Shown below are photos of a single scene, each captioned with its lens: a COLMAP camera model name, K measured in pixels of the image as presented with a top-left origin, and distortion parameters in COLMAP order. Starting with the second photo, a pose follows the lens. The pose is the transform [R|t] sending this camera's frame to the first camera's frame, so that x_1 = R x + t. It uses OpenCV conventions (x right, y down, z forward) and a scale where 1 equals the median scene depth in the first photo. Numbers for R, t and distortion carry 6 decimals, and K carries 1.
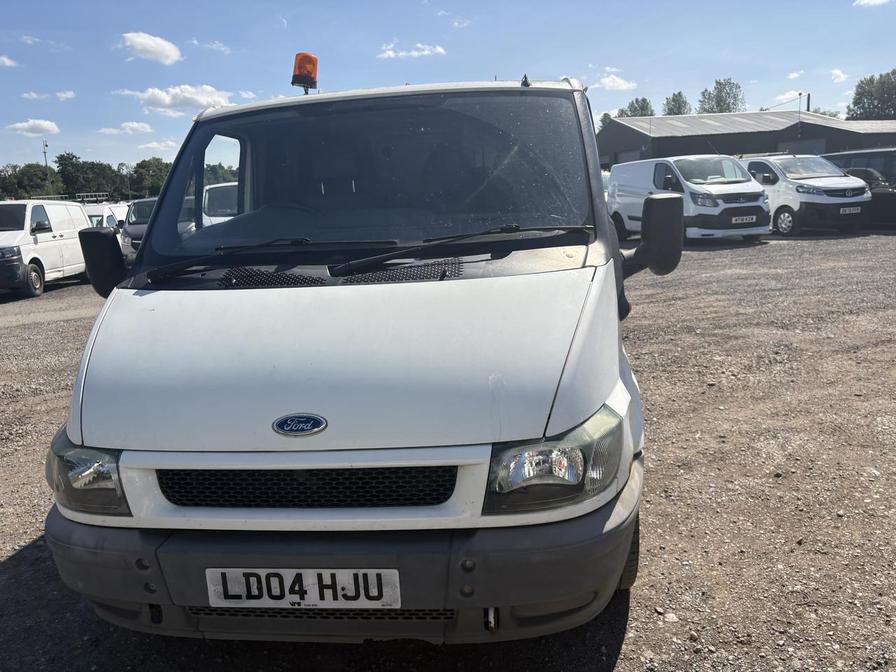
lens RADIAL K [[678.0, 0, 452.2], [0, 678.0, 337.1], [0, 0, 1]] dist [0.027951, -0.021828]
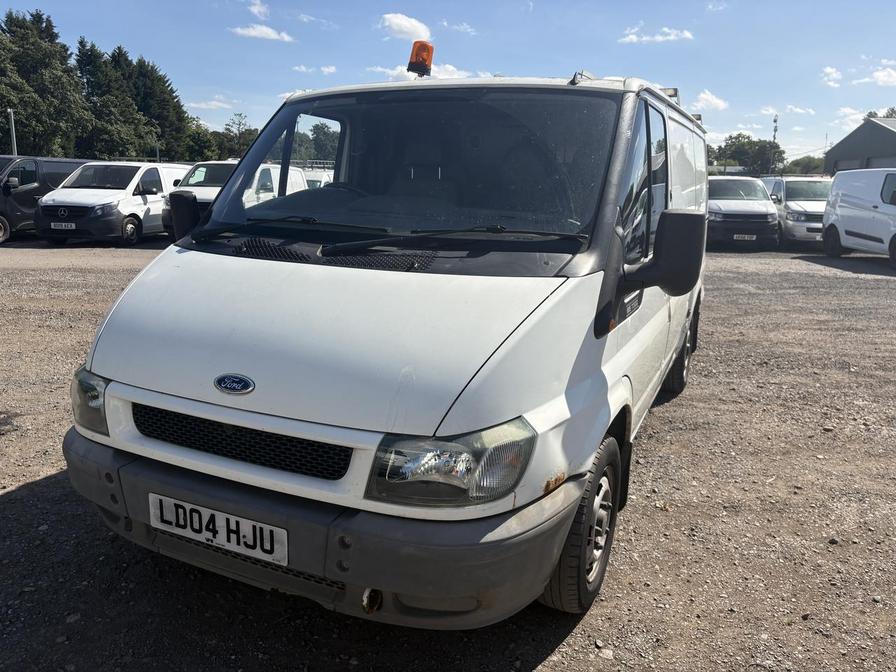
lens RADIAL K [[678.0, 0, 452.1], [0, 678.0, 336.8], [0, 0, 1]] dist [0.027951, -0.021828]
pose [[0.947762, 0.148794, -0.282148, 0.341167], [-0.143003, 0.988867, 0.041128, -0.036089], [0.285127, 0.001369, 0.958489, 0.029228]]
